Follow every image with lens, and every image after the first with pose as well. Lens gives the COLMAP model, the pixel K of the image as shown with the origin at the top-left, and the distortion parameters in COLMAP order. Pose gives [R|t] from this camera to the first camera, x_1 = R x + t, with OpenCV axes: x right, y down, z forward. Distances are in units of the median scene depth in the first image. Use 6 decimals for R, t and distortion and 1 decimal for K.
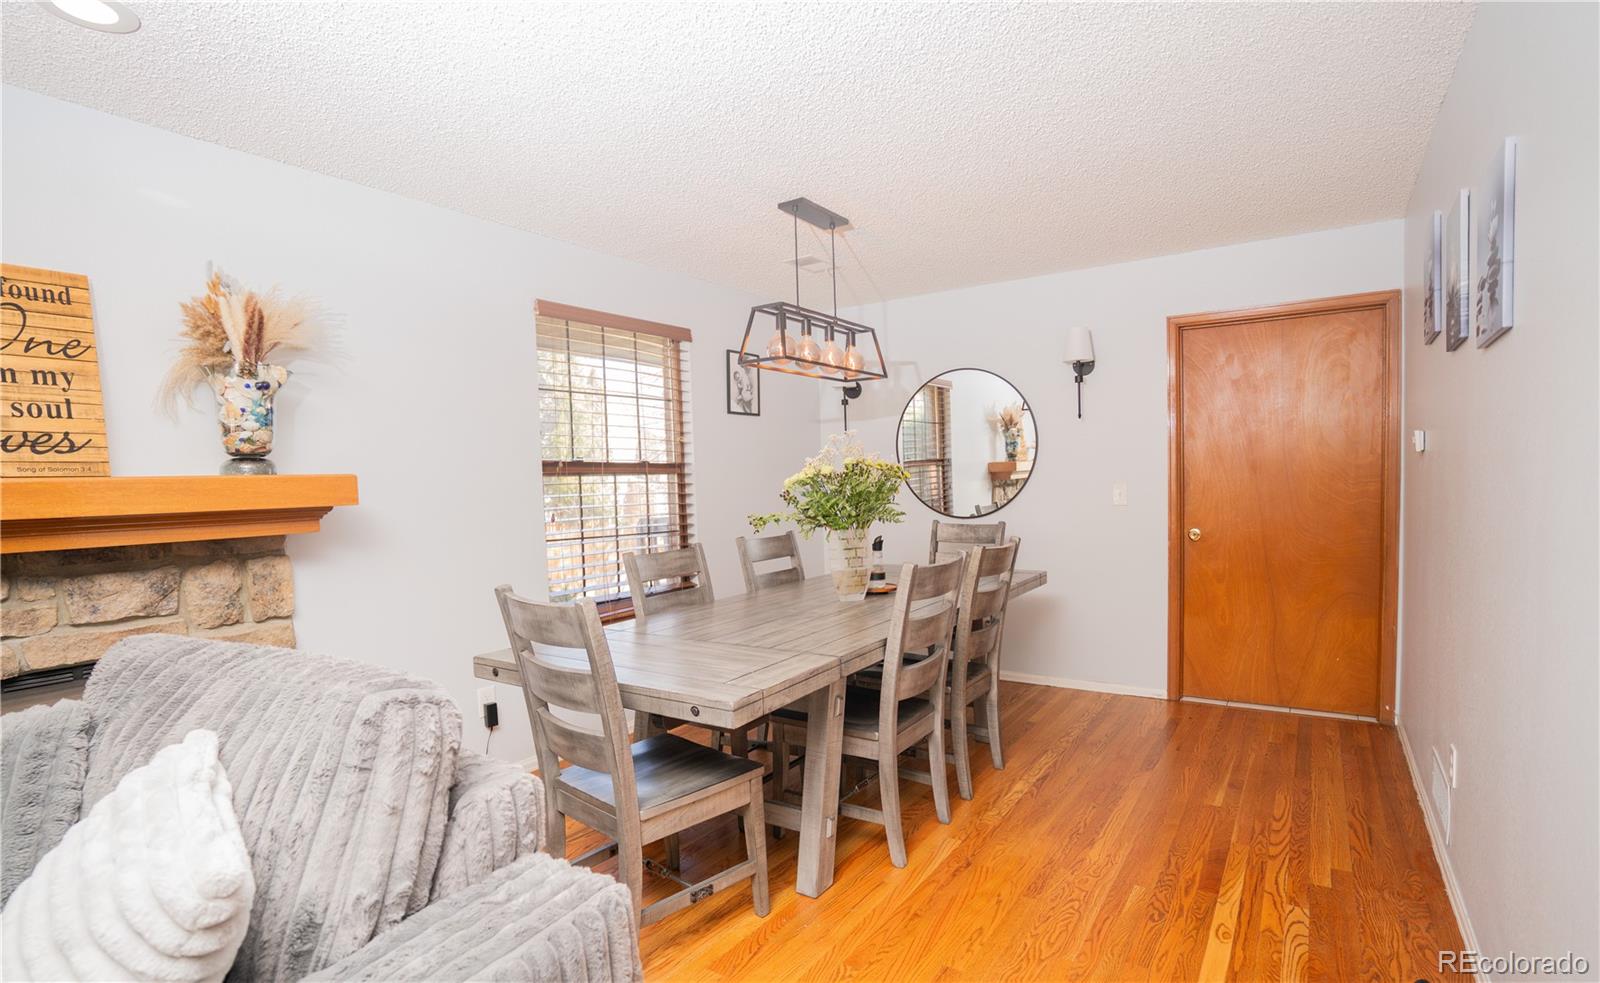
lens RADIAL K [[783.3, 0, 797.3], [0, 783.3, 528.5], [0, 0, 1]] dist [-0.000228, -0.000002]
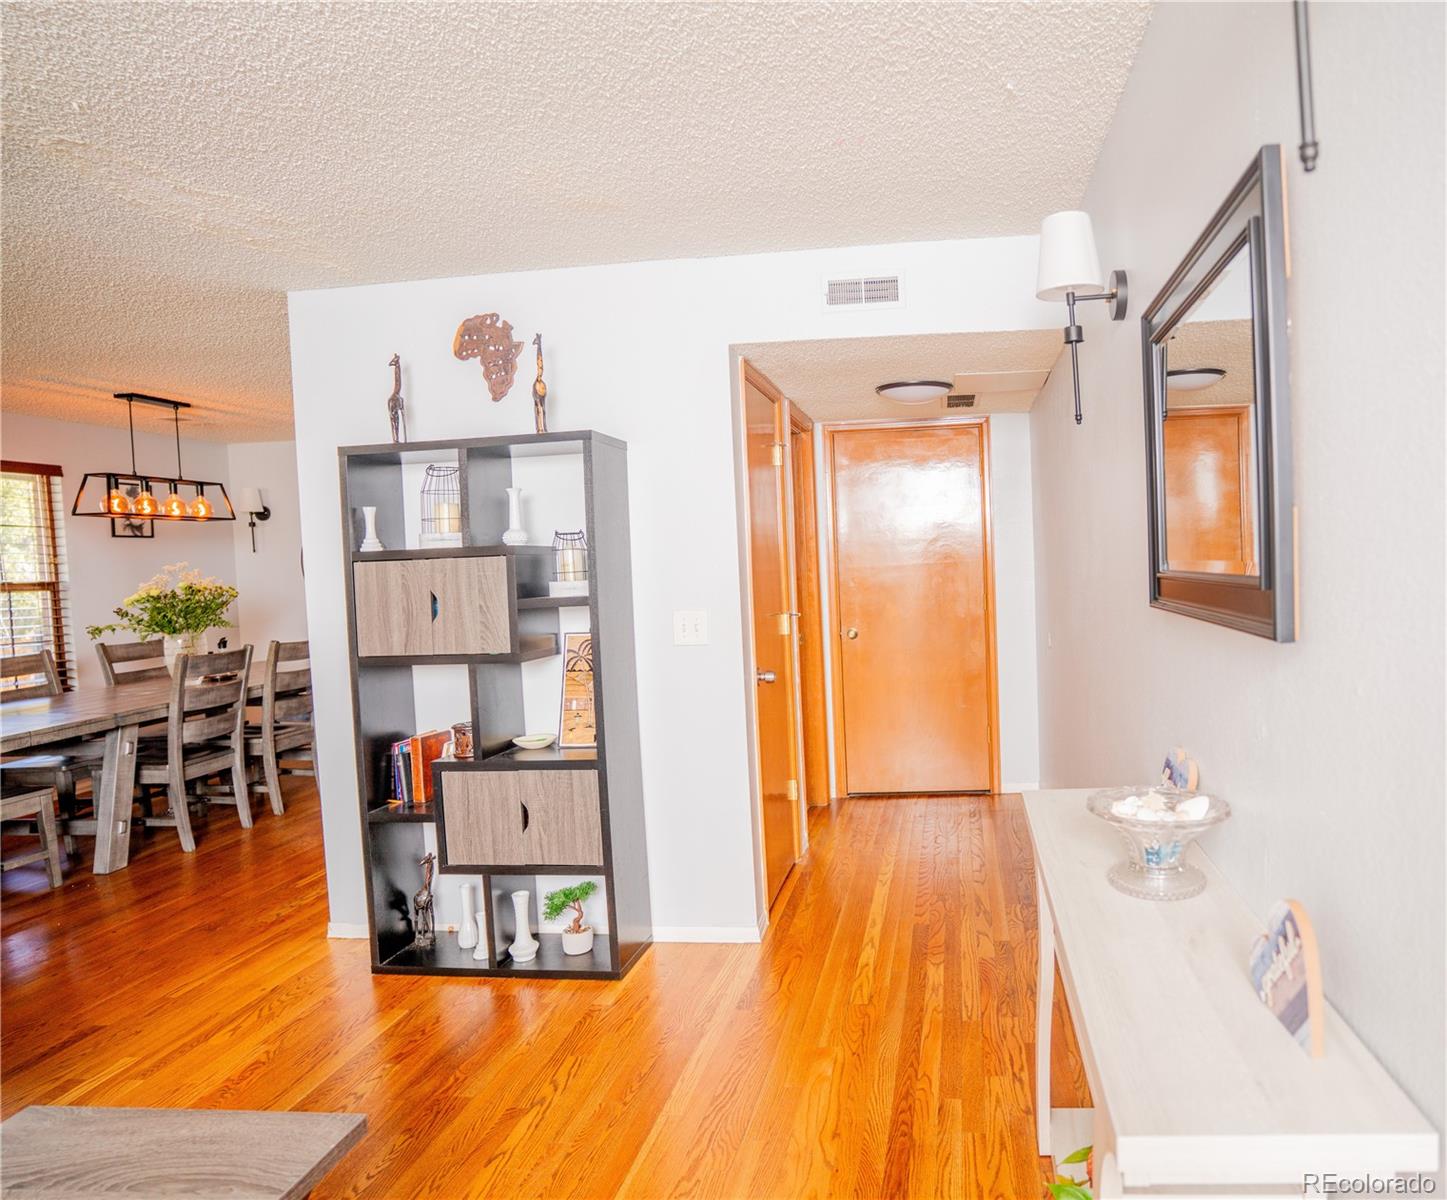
lens RADIAL K [[878.0, 0, 865.8], [0, 878.0, 598.4], [0, 0, 1]] dist [-0.003961, 0.001721]
pose [[0.888206, -0.023436, 0.458847, 0.381037], [0.034738, 0.999265, -0.016204, 0.004629], [-0.458130, 0.030332, 0.888367, -0.825882]]
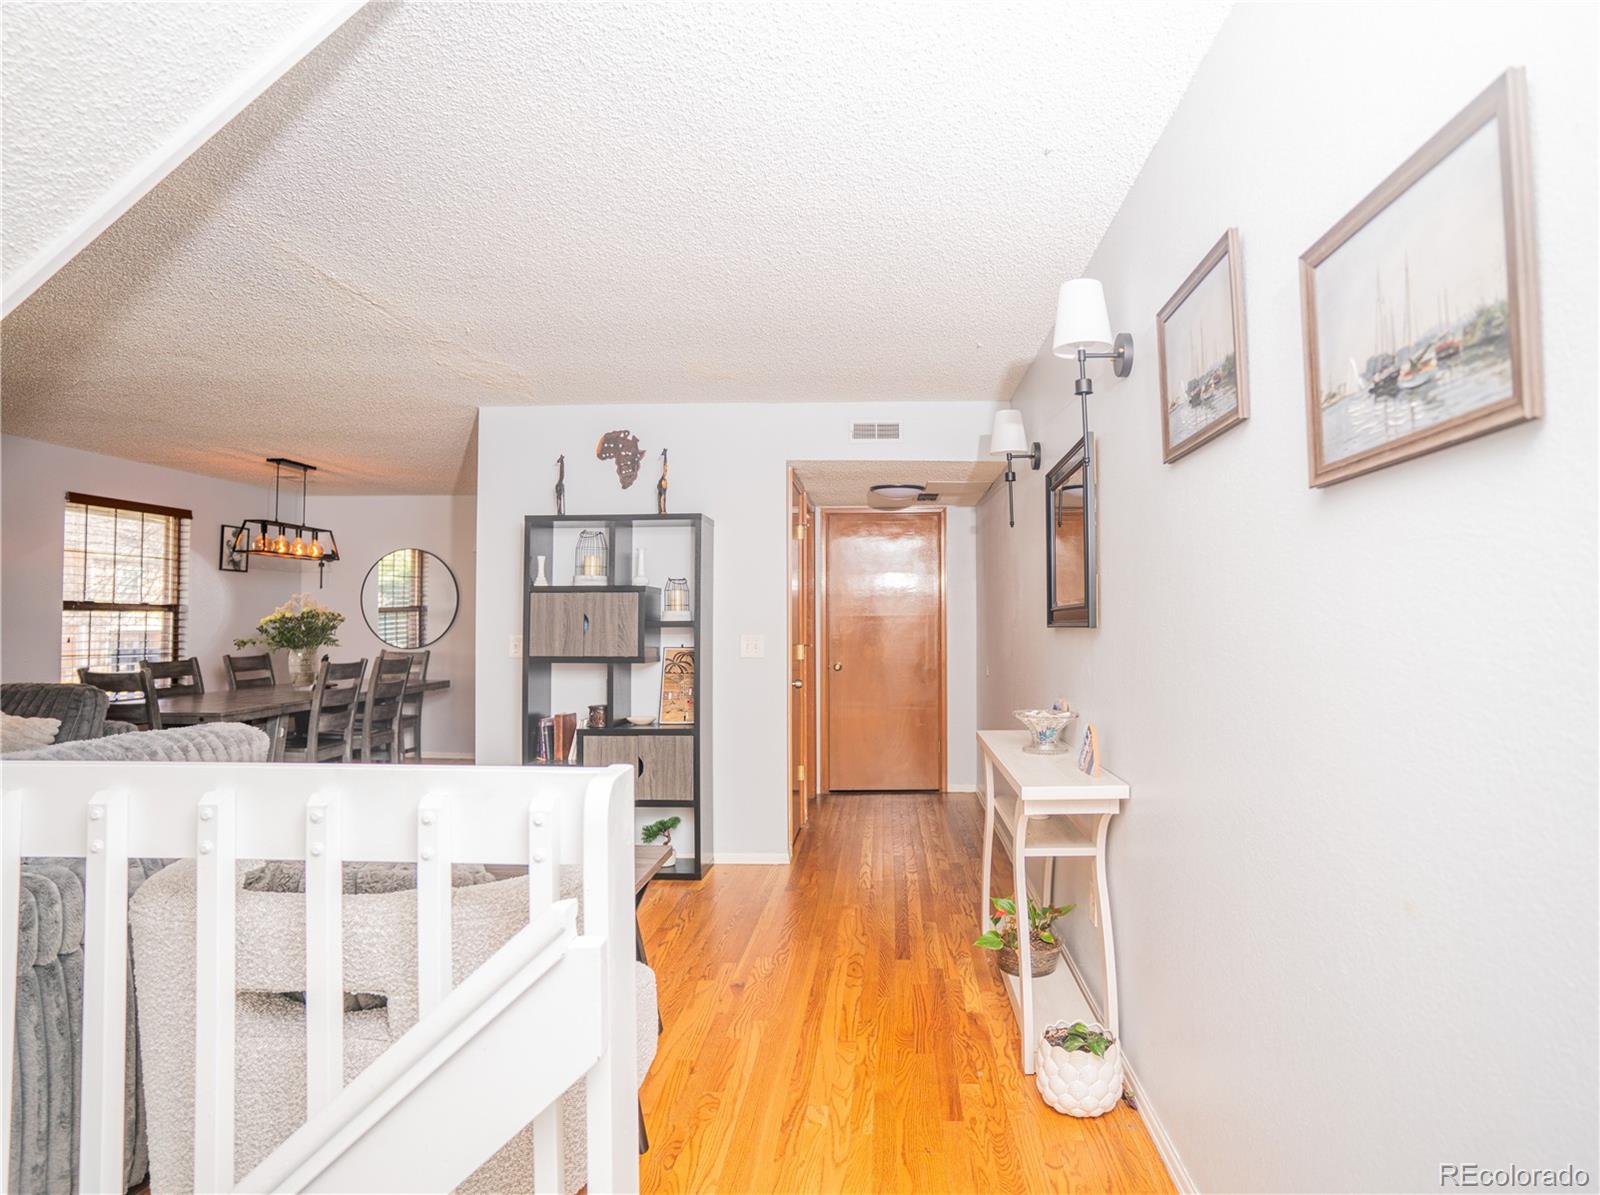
lens RADIAL K [[895.0, 0, 852.7], [0, 895.0, 596.3], [0, 0, 1]] dist [-0.000960, -0.000087]
pose [[0.854784, 0.047666, 0.516791, 0.067860], [0.001520, 0.995539, -0.094339, 0.065184], [-0.518982, 0.081425, 0.850898, -1.176872]]
